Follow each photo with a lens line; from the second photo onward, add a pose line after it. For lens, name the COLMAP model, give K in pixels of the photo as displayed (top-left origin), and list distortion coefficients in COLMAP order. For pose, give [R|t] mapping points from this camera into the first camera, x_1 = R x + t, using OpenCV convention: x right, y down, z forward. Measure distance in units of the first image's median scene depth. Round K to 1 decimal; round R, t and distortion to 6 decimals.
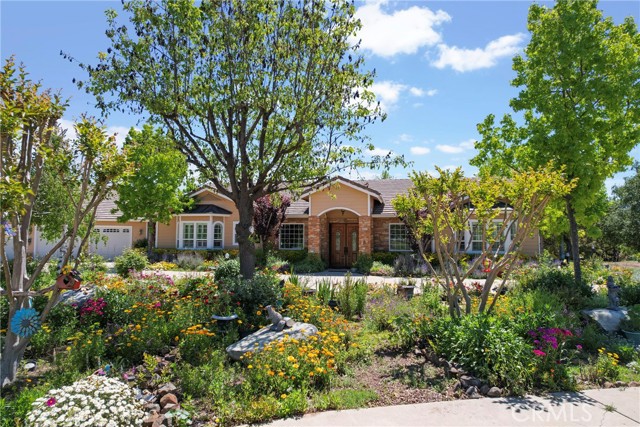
lens RADIAL K [[408.5, 0, 320.0], [0, 408.5, 213.5], [0, 0, 1]] dist [-0.077121, 0.076811]
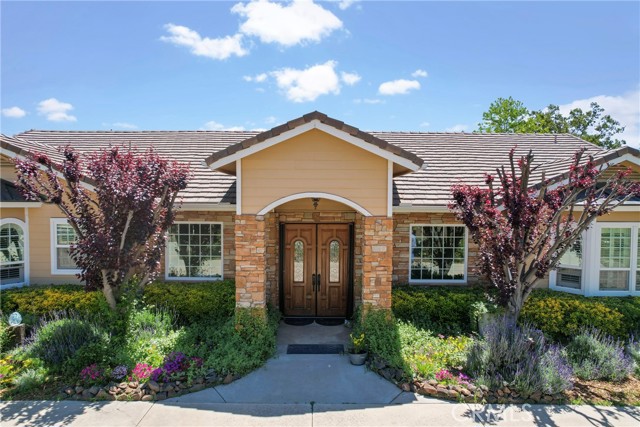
lens RADIAL K [[408.5, 0, 320.0], [0, 408.5, 213.5], [0, 0, 1]] dist [-0.077121, 0.076811]
pose [[0.978743, -0.005313, 0.205024, -0.029750], [-0.015001, 0.995132, 0.097399, -0.034746], [-0.204543, -0.098404, 0.973899, 0.623894]]
